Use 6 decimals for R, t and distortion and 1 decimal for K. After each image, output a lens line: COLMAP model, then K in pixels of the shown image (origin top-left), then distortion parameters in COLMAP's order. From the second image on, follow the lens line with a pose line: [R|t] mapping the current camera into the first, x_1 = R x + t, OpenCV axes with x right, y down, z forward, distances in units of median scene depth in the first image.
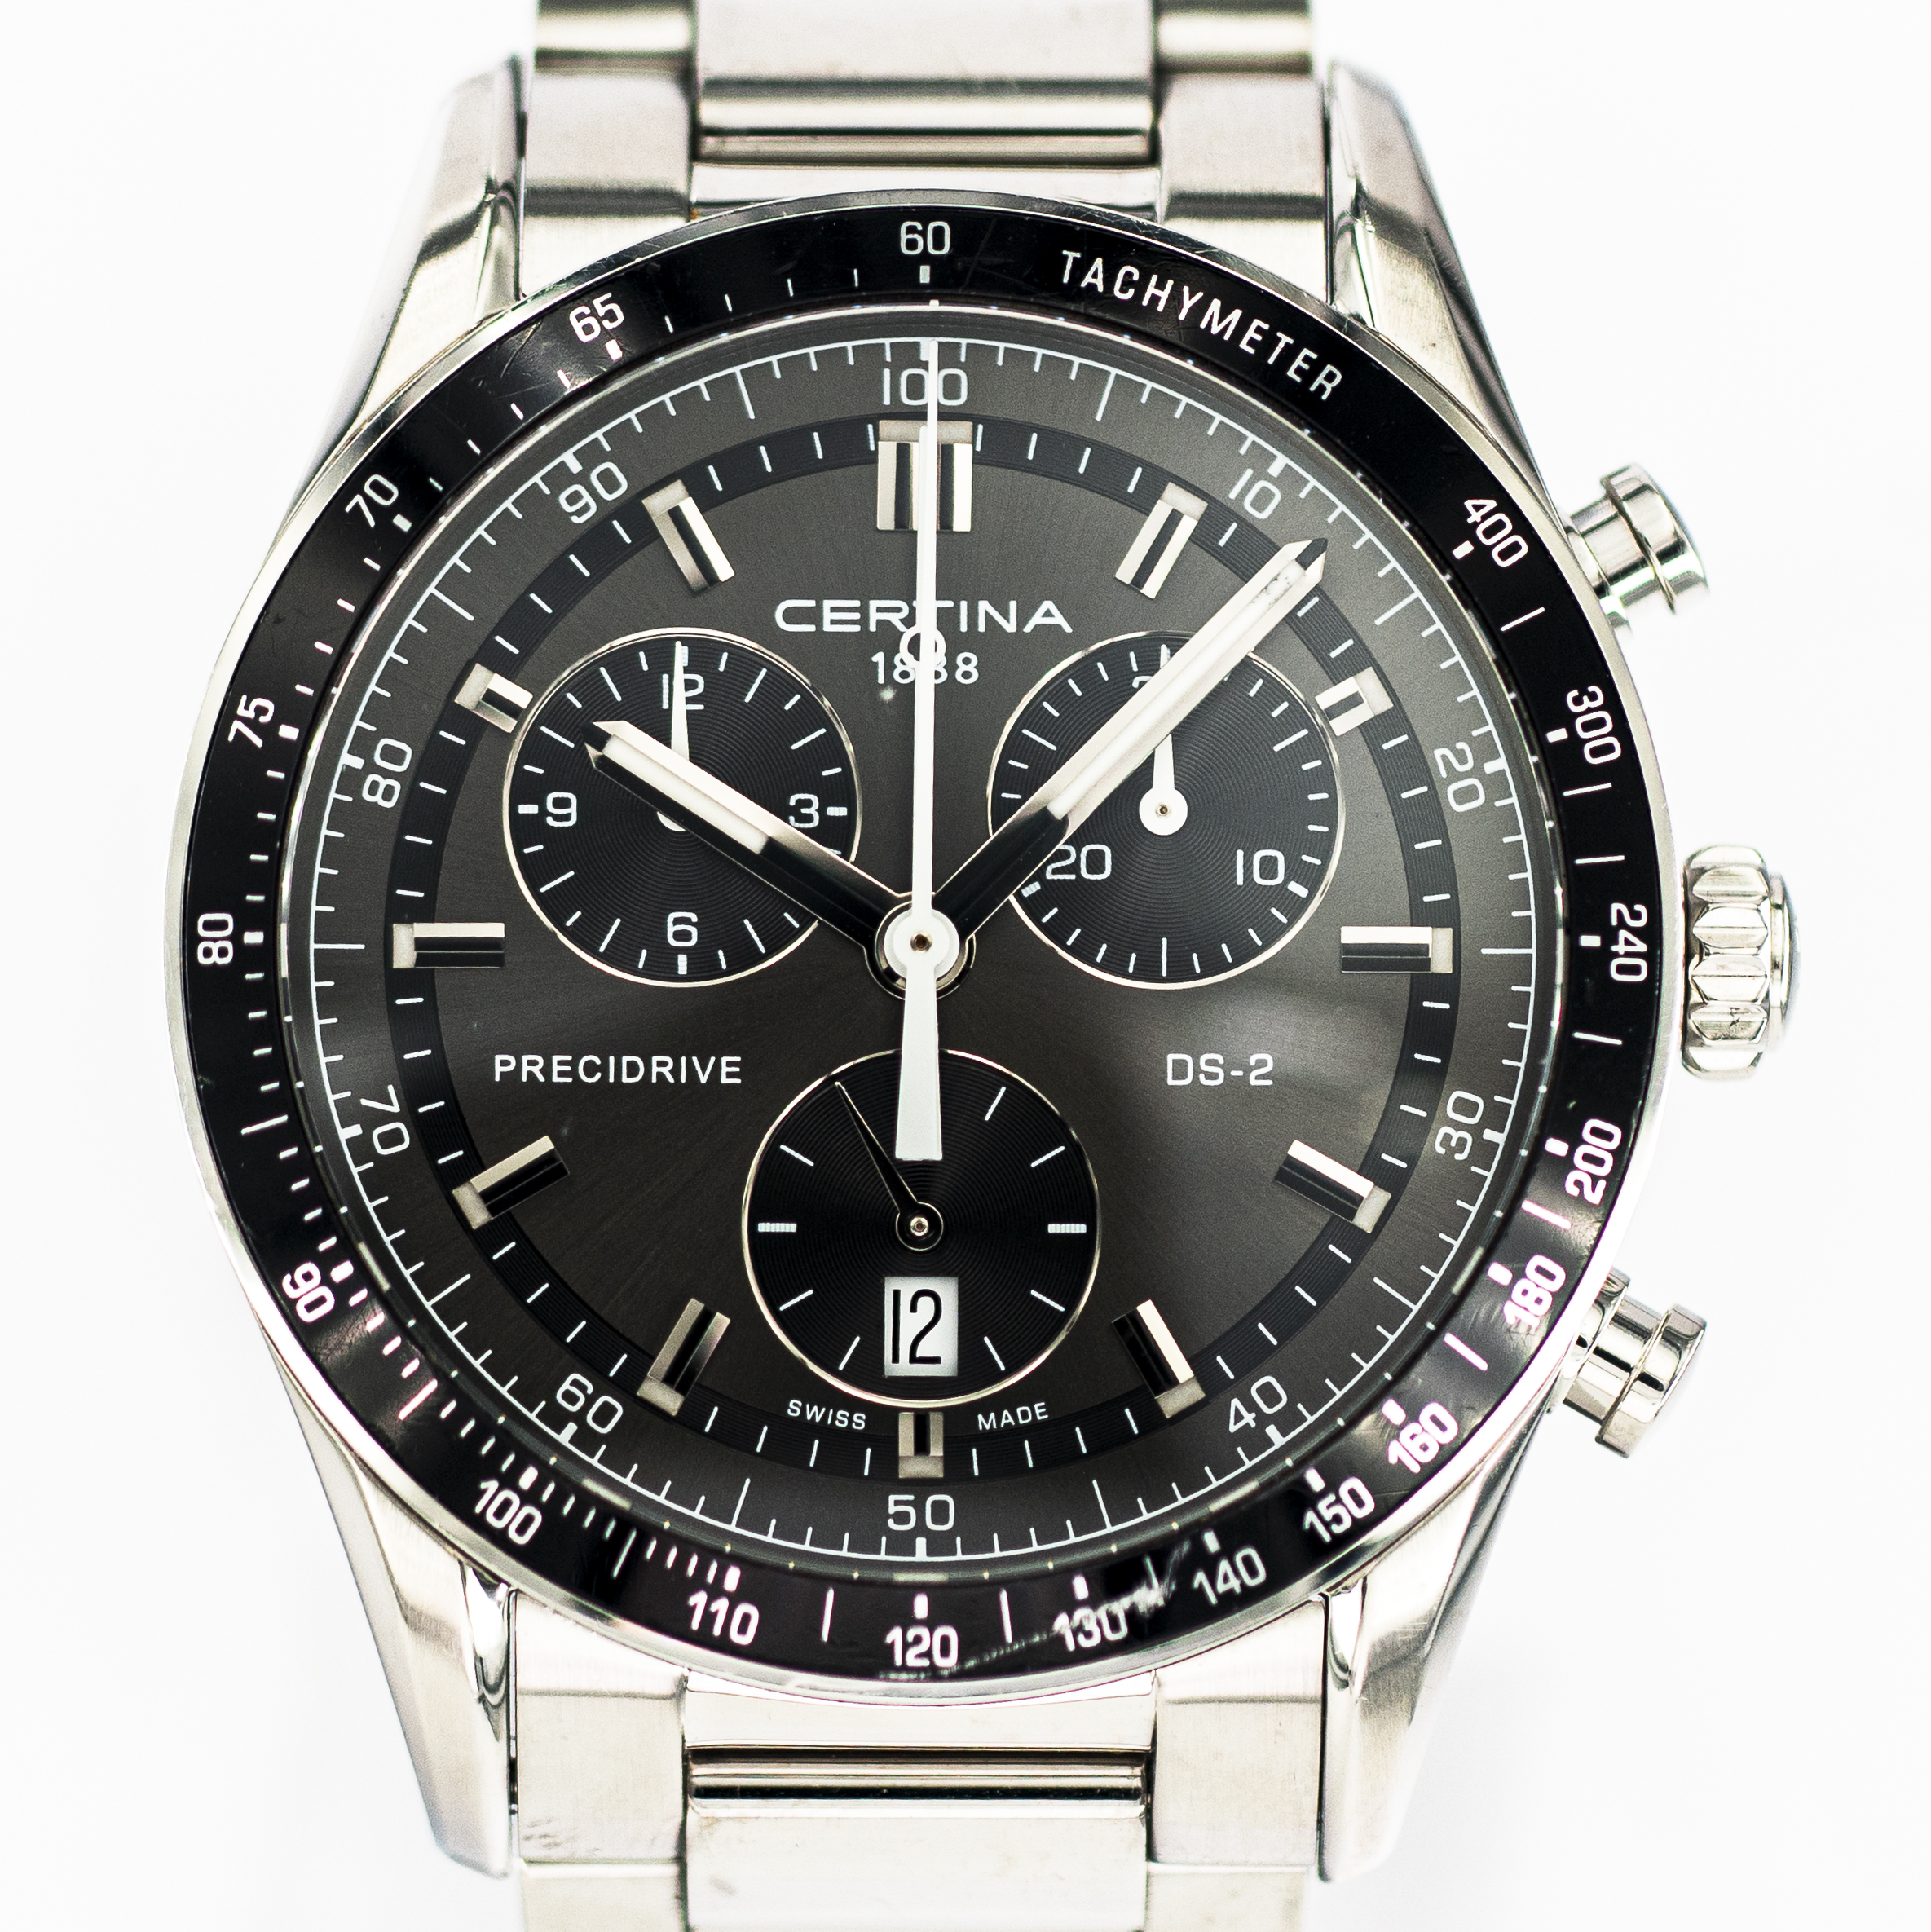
lens RADIAL K [[13023.6, 0, 965.5], [0, 13023.6, 966.0], [0, 0, 1]] dist [-0.449032, 68.258045]
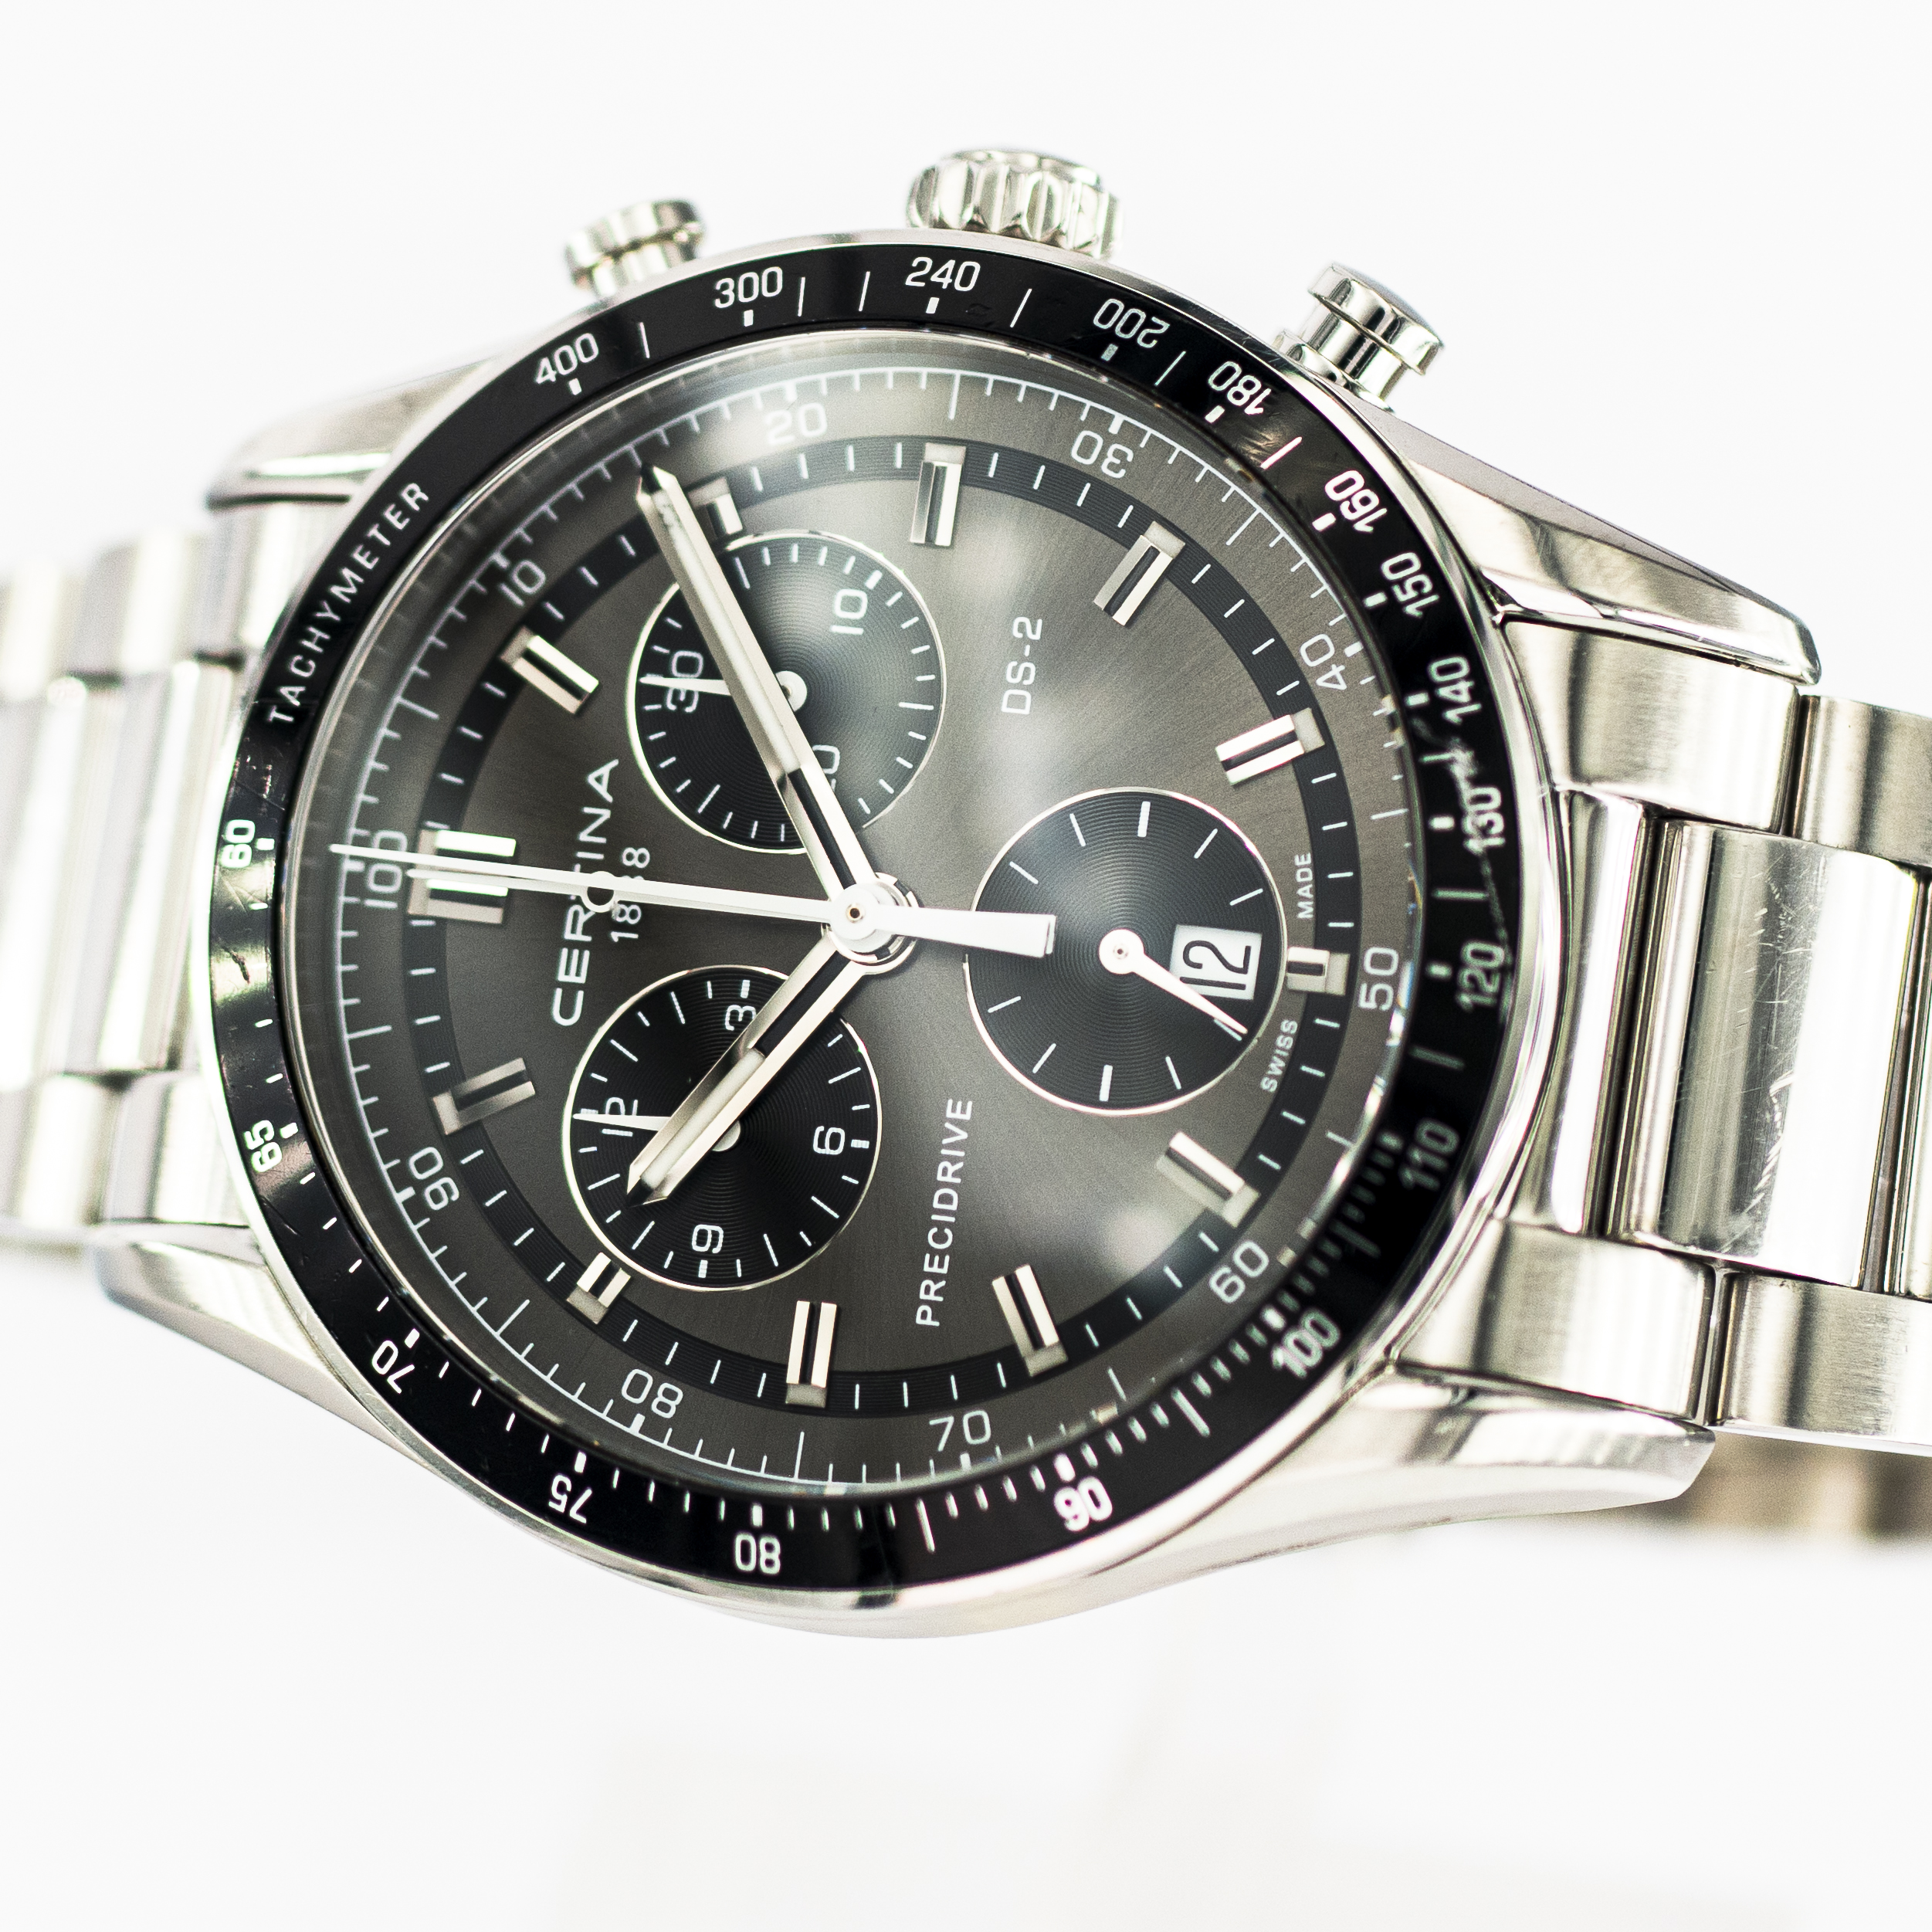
lens RADIAL K [[13024.2, 0, 966.0], [0, 13024.2, 966.0], [0, 0, 1]] dist [-0.449032, 68.258045]
pose [[0.136599, -0.984319, 0.111612, -0.126956], [0.969471, 0.109670, -0.219312, 0.244403], [0.203633, 0.138162, 0.969250, -0.048306]]
